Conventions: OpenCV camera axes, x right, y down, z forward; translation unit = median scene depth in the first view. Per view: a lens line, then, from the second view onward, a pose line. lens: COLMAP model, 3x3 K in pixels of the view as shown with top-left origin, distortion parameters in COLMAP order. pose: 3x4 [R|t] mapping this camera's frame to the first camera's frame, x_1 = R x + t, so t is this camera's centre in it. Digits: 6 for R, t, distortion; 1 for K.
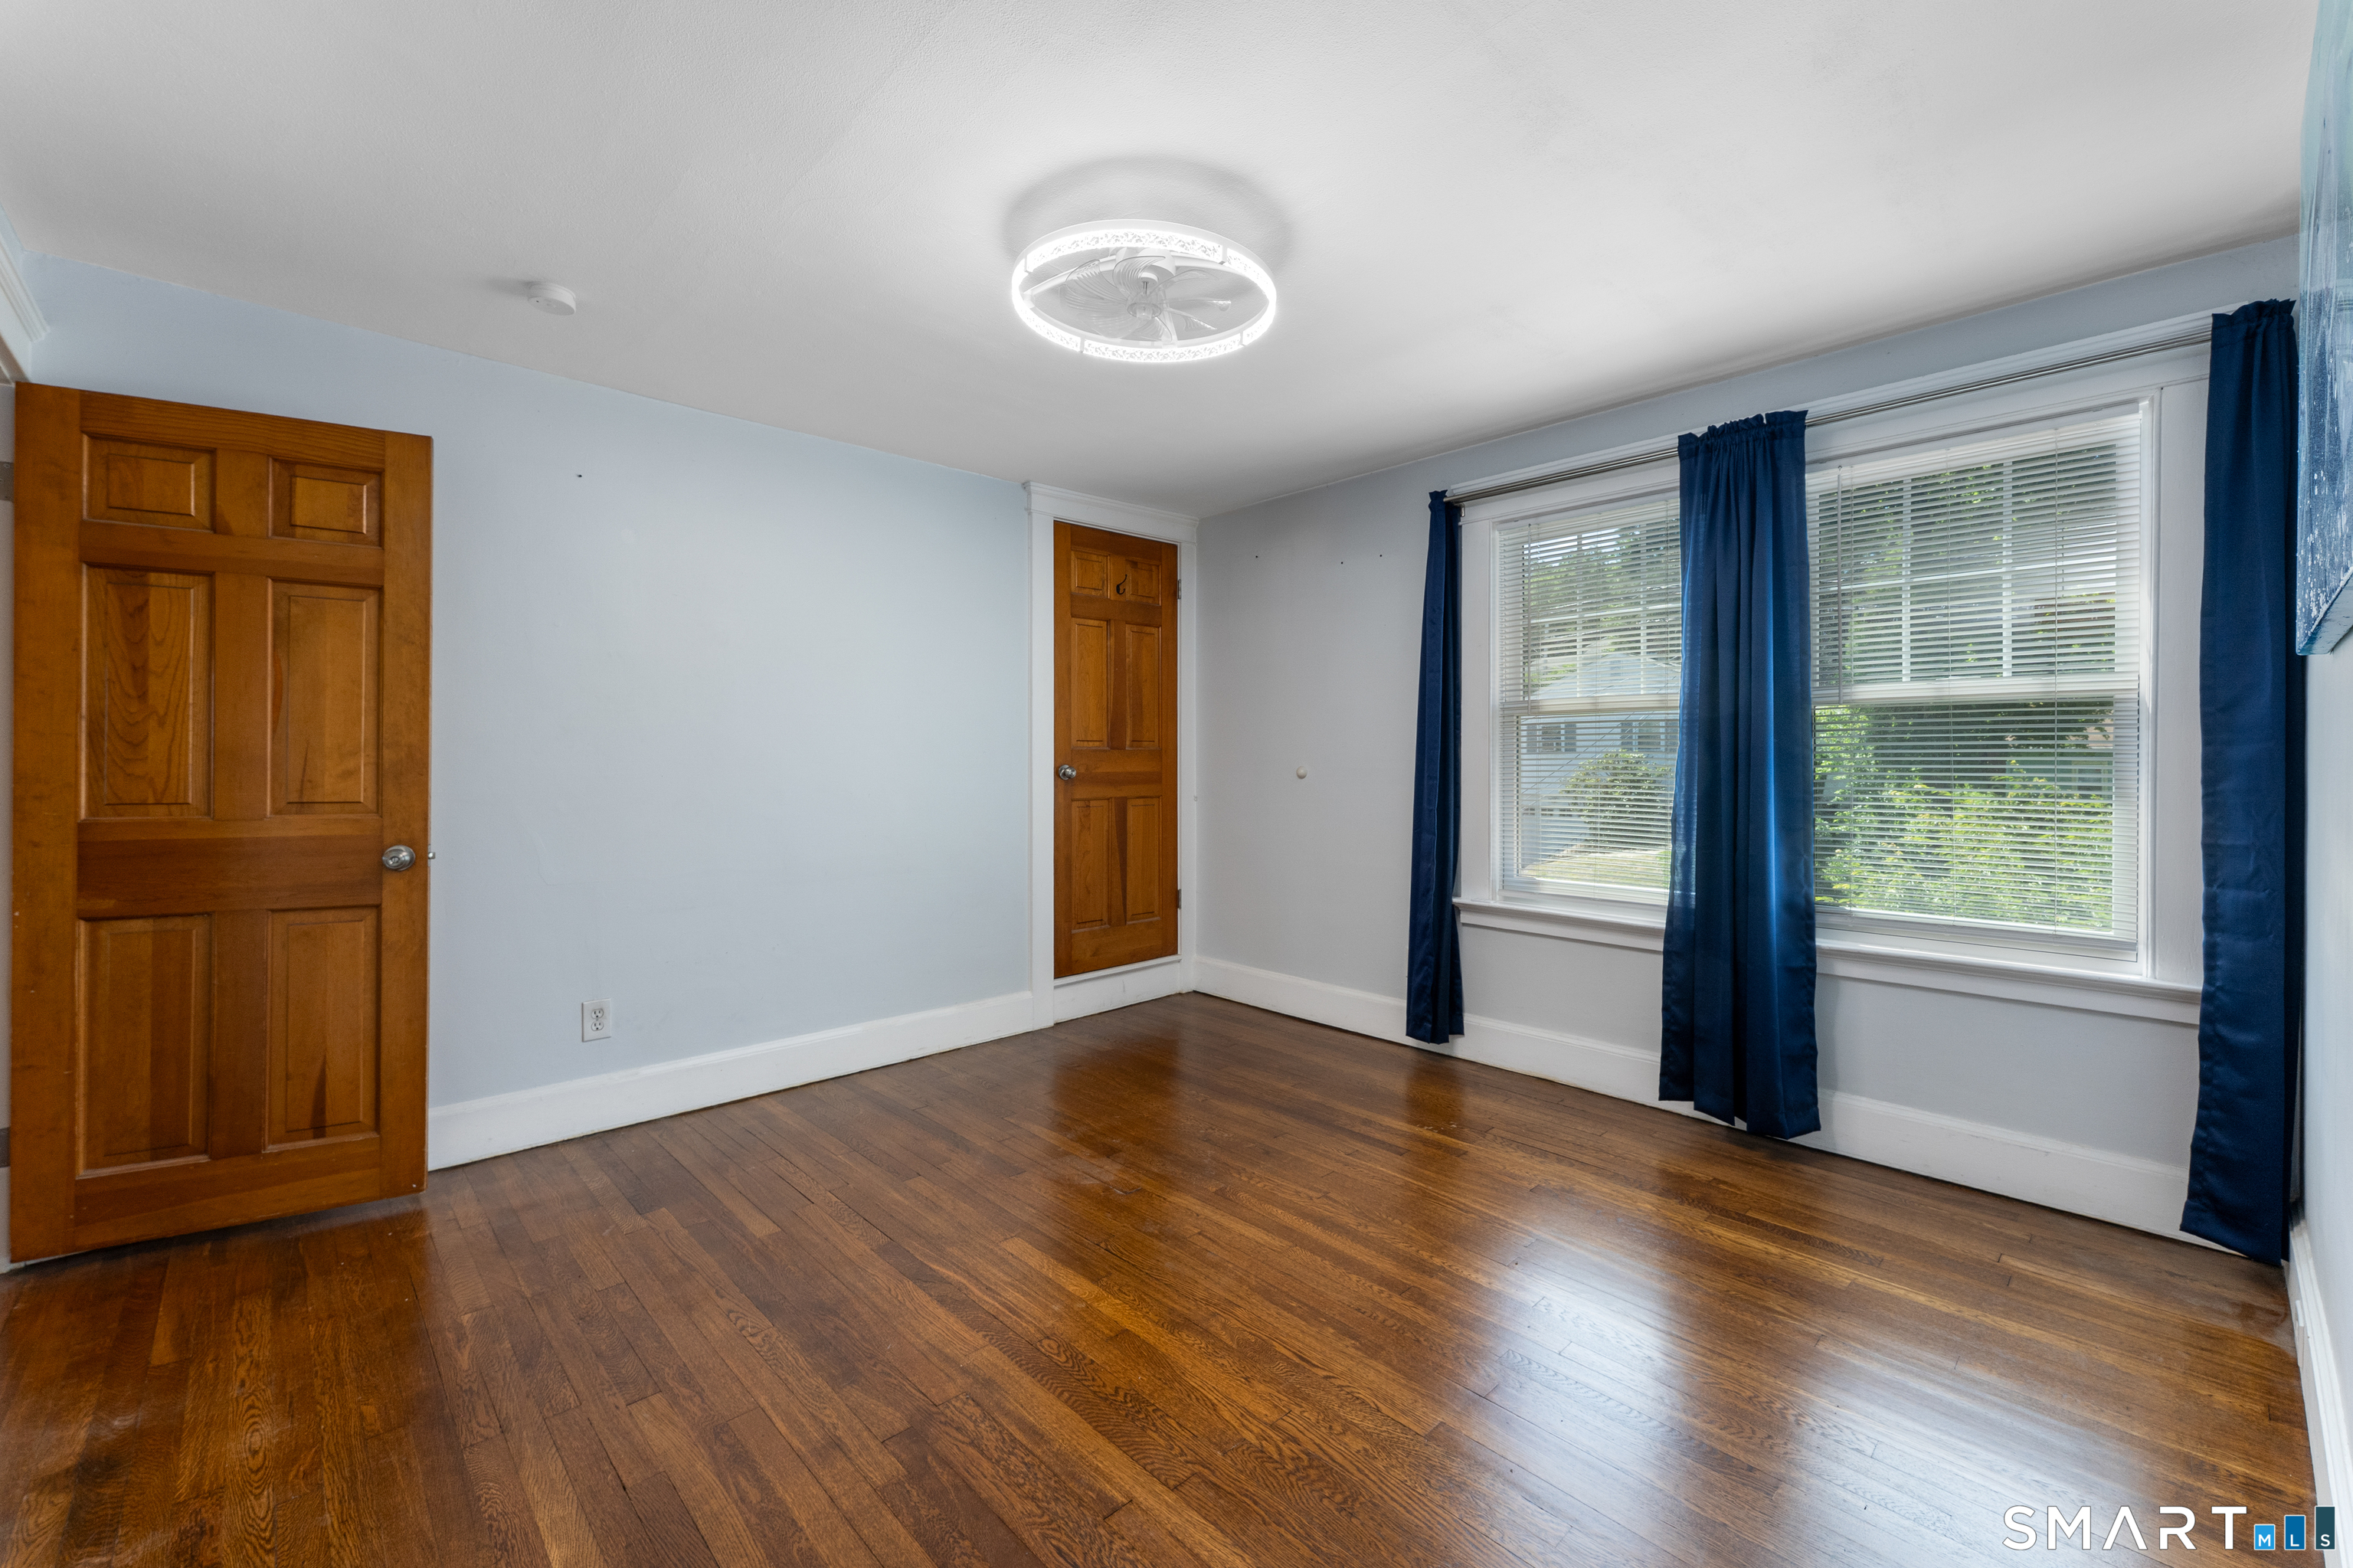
lens RADIAL K [[957.8, 0, 1175.9], [0, 957.8, 767.0], [0, 0, 1]] dist [0.005171, -0.002041]
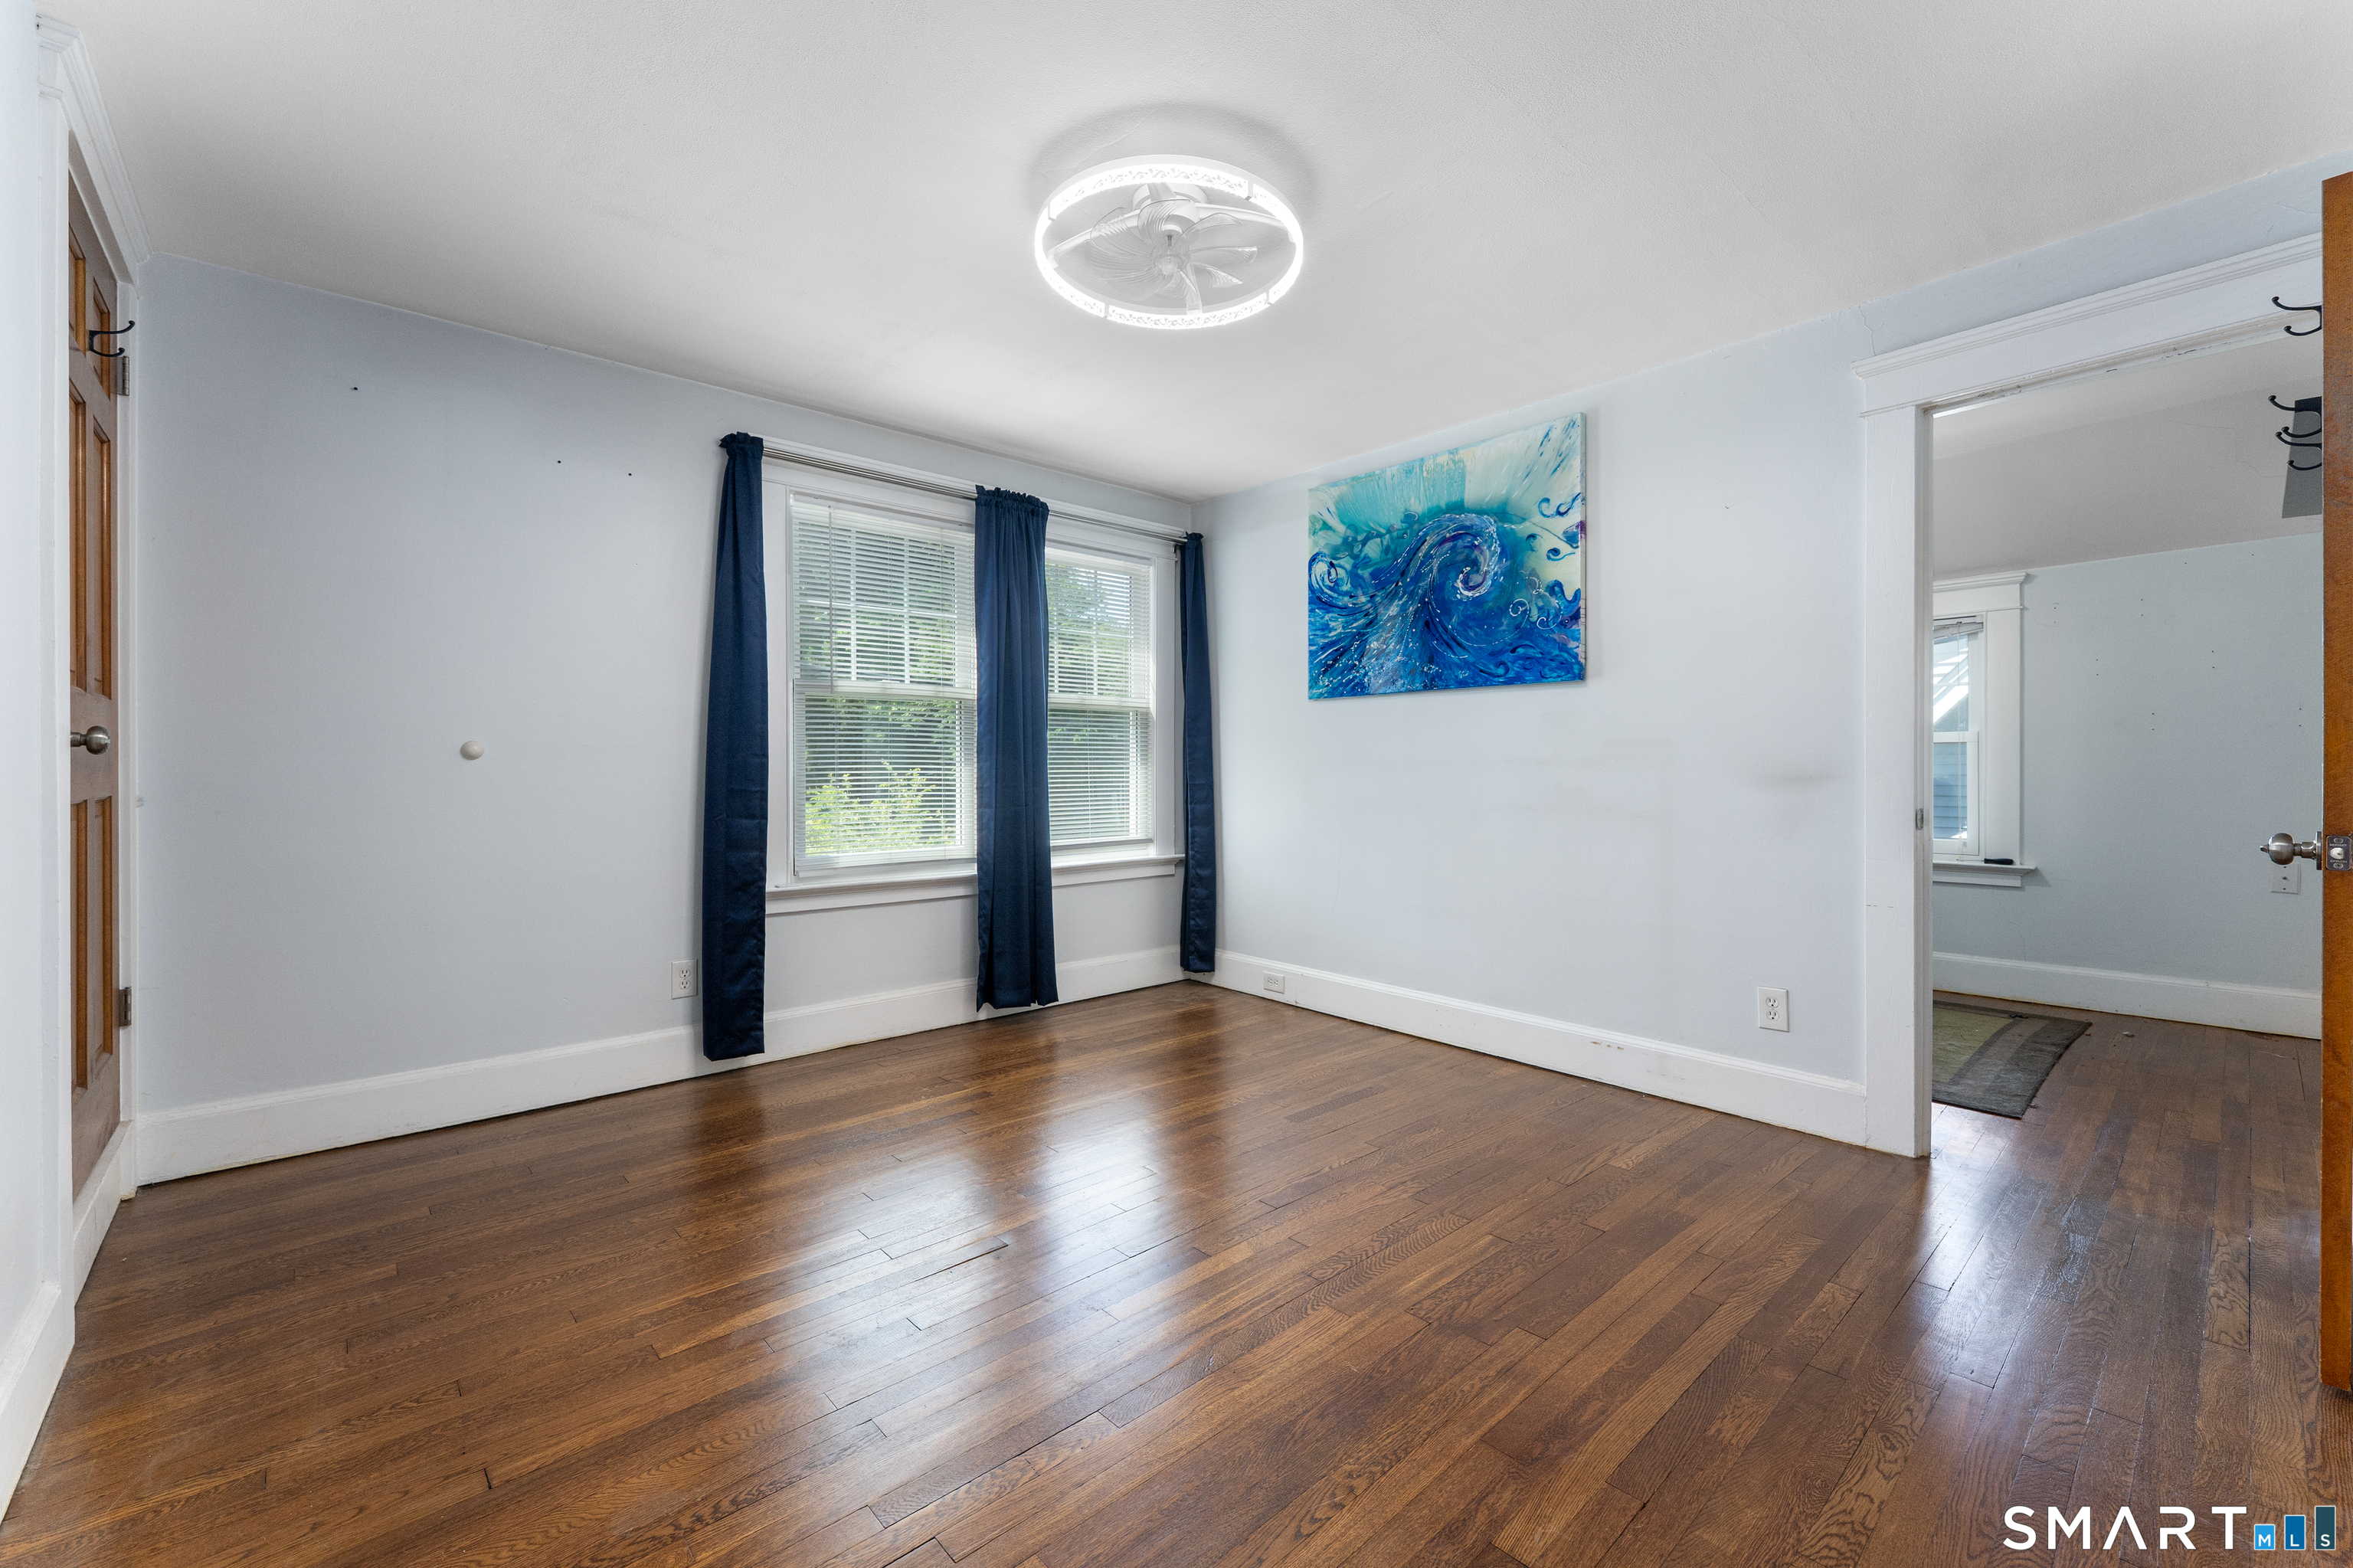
lens RADIAL K [[957.8, 0, 1175.5], [0, 957.8, 774.4], [0, 0, 1]] dist [0.005171, -0.002041]
pose [[0.031241, -0.009157, 0.999470, -0.716687], [0.007848, 0.999929, 0.008916, 0.027562], [-0.999481, 0.007566, 0.031310, 0.681161]]
